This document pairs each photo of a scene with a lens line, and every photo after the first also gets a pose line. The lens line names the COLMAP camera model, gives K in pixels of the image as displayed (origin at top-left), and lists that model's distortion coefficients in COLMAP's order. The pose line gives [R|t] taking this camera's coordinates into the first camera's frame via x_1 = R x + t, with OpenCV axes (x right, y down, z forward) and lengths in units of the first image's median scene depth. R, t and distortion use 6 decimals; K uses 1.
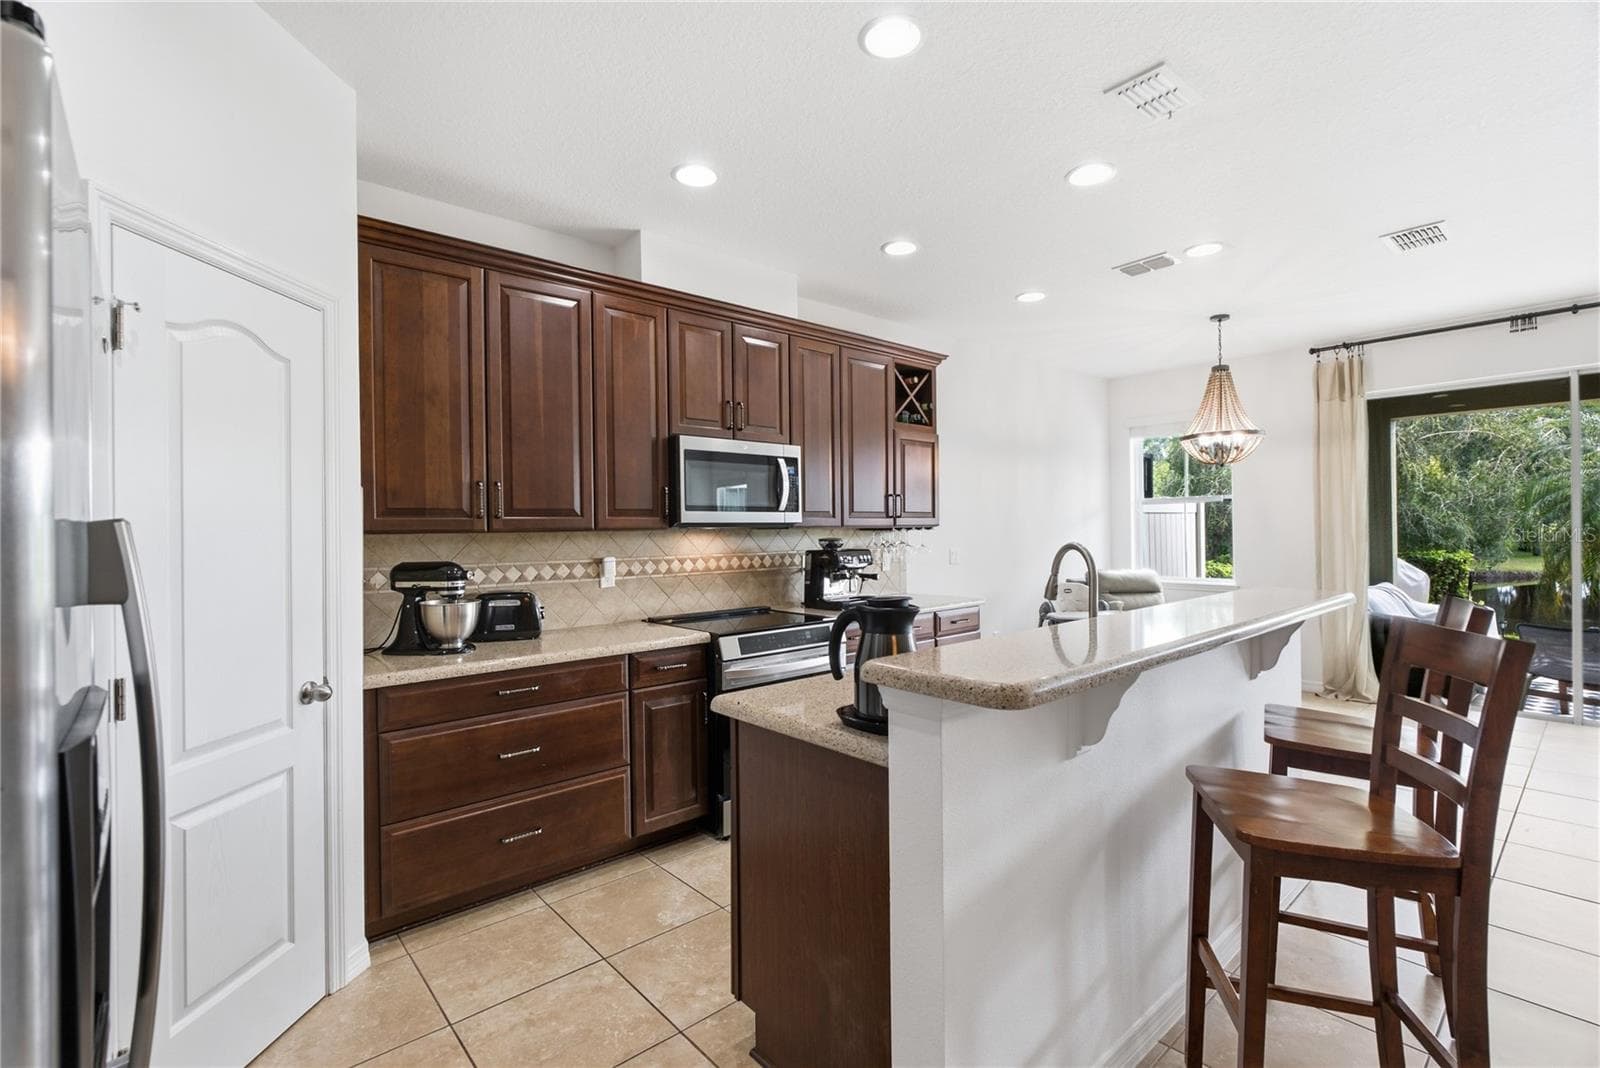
lens RADIAL K [[726.4, 0, 800.0], [0, 726.4, 534.0], [0, 0, 1]] dist [-0.004288, 0.000353]
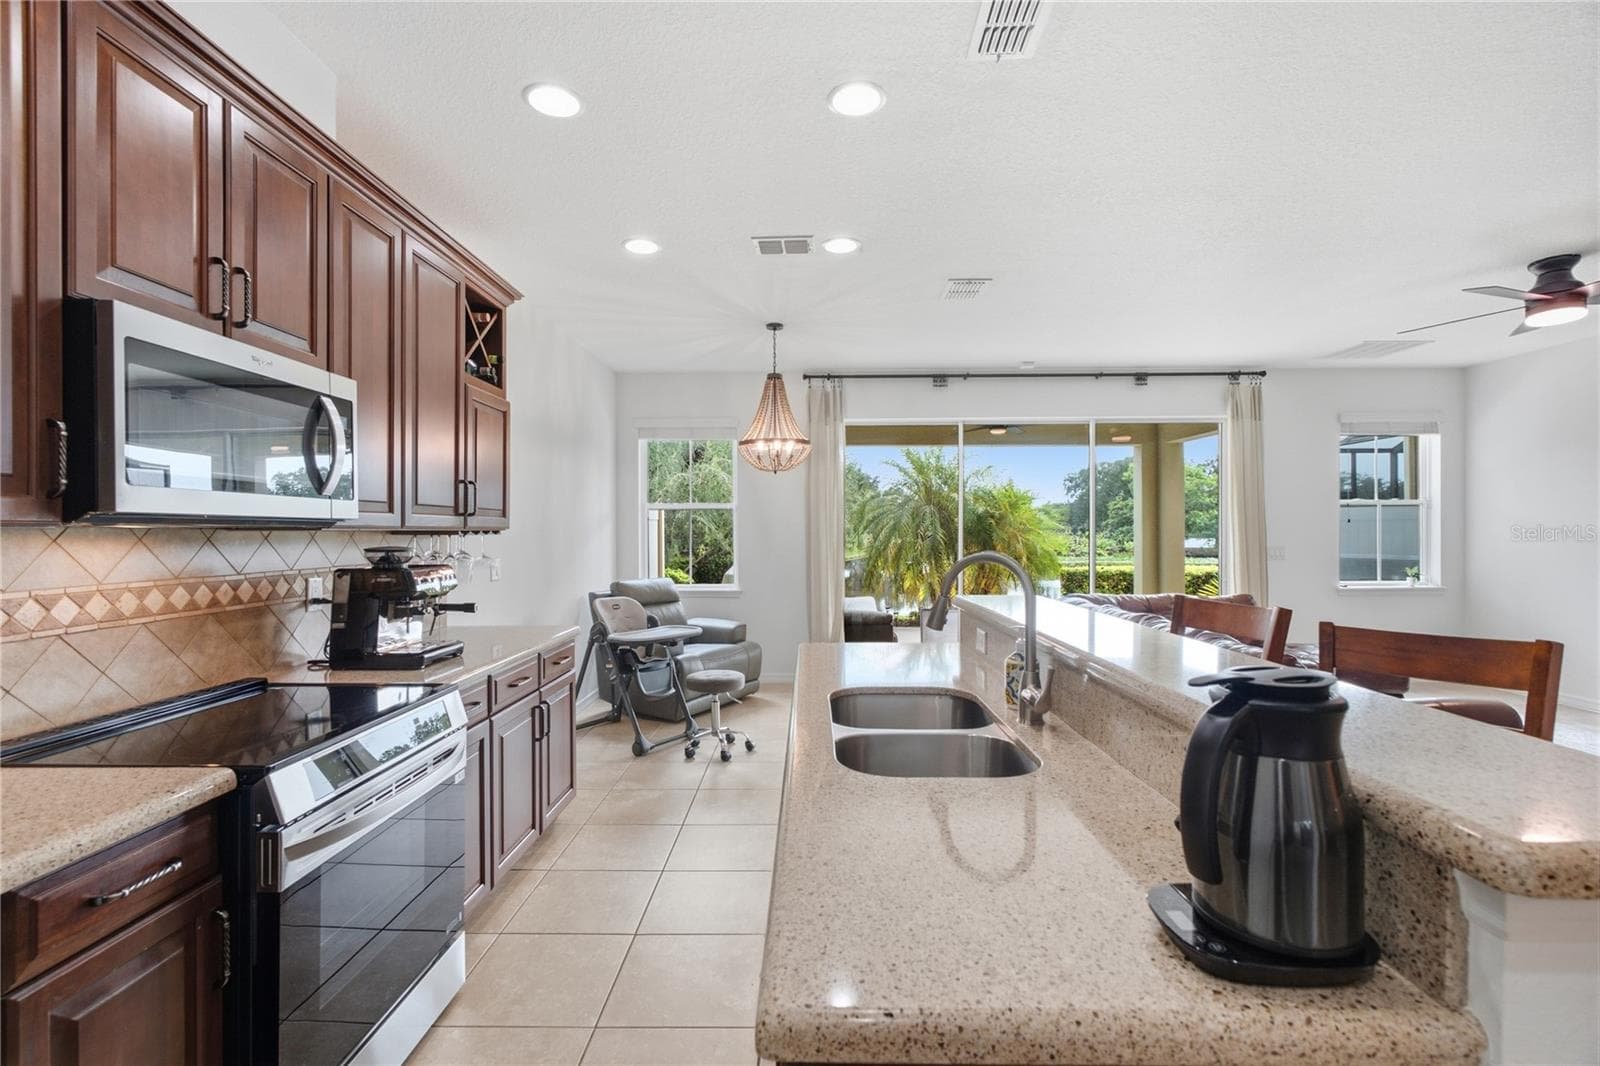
lens RADIAL K [[724.5, 0, 799.7], [0, 724.5, 530.2], [0, 0, 1]] dist [-0.005321, 0.002778]
pose [[0.672305, 0.012582, 0.740167, -0.161216], [-0.002428, 0.999888, -0.014791, -0.000033], [-0.740270, 0.008147, 0.672260, 0.344614]]
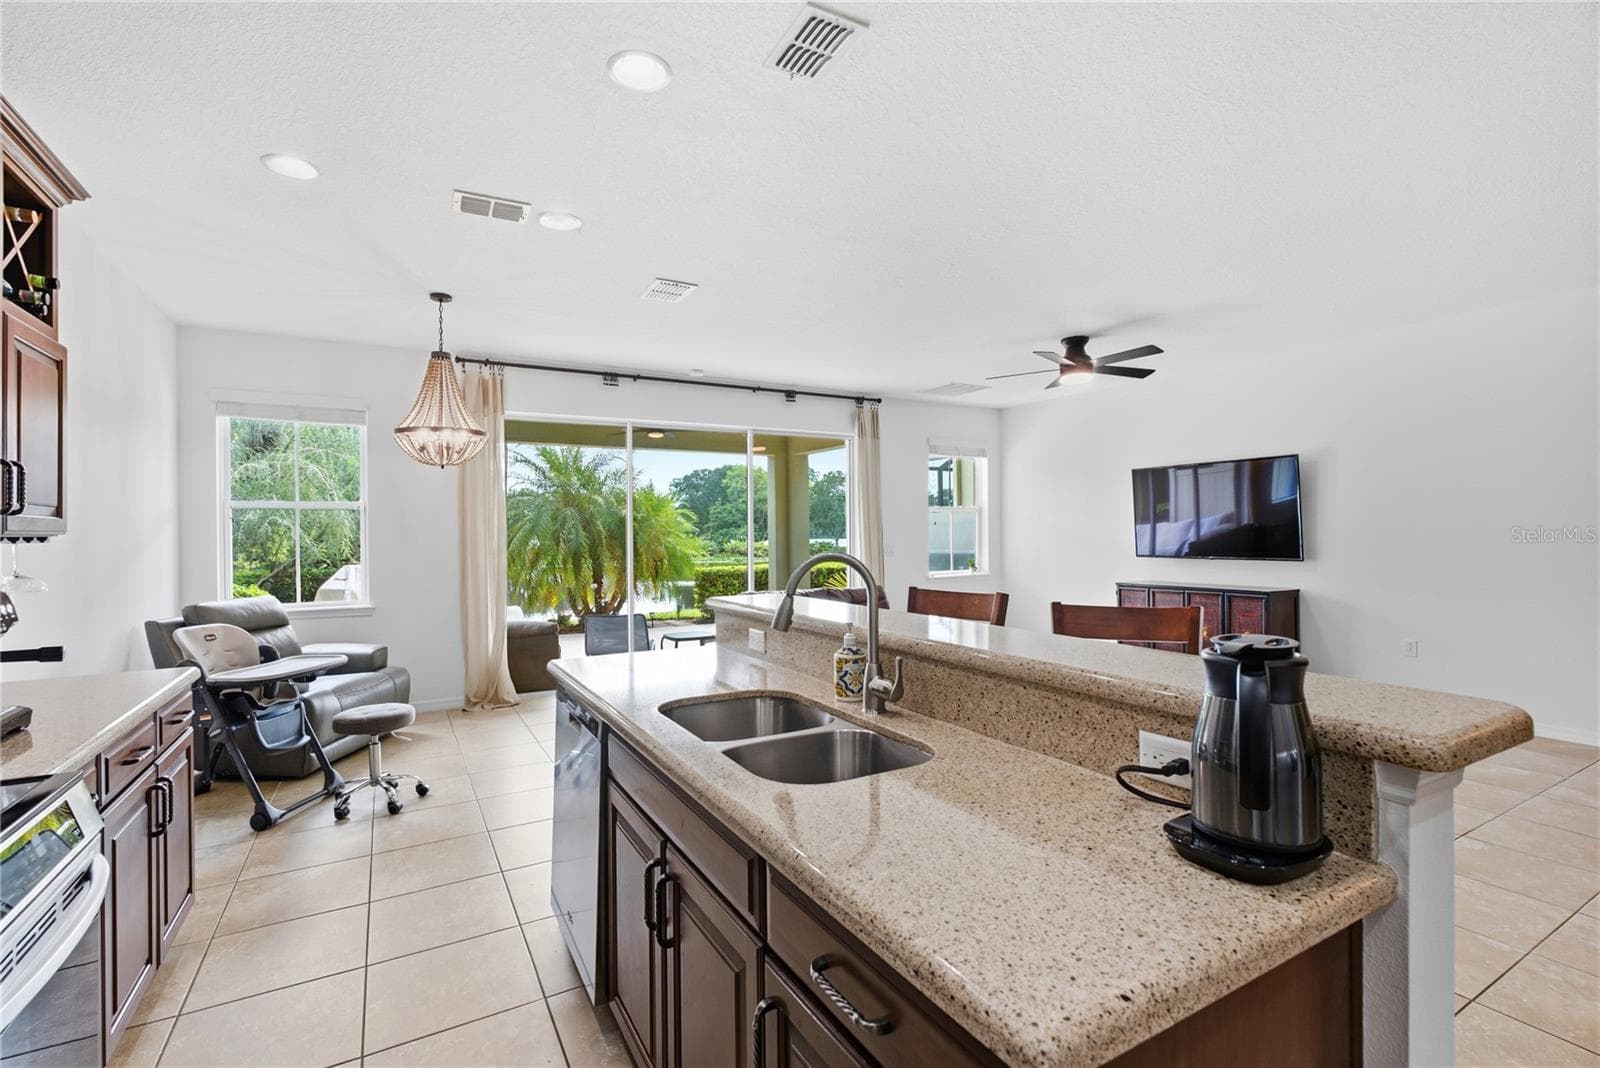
lens RADIAL K [[724.5, 0, 799.7], [0, 724.5, 531.2], [0, 0, 1]] dist [-0.005321, 0.002778]
pose [[0.202970, 0.012422, 0.979106, -0.203931], [0.011815, 0.999816, -0.015134, -0.000174], [-0.979114, 0.014640, 0.202786, 0.470531]]
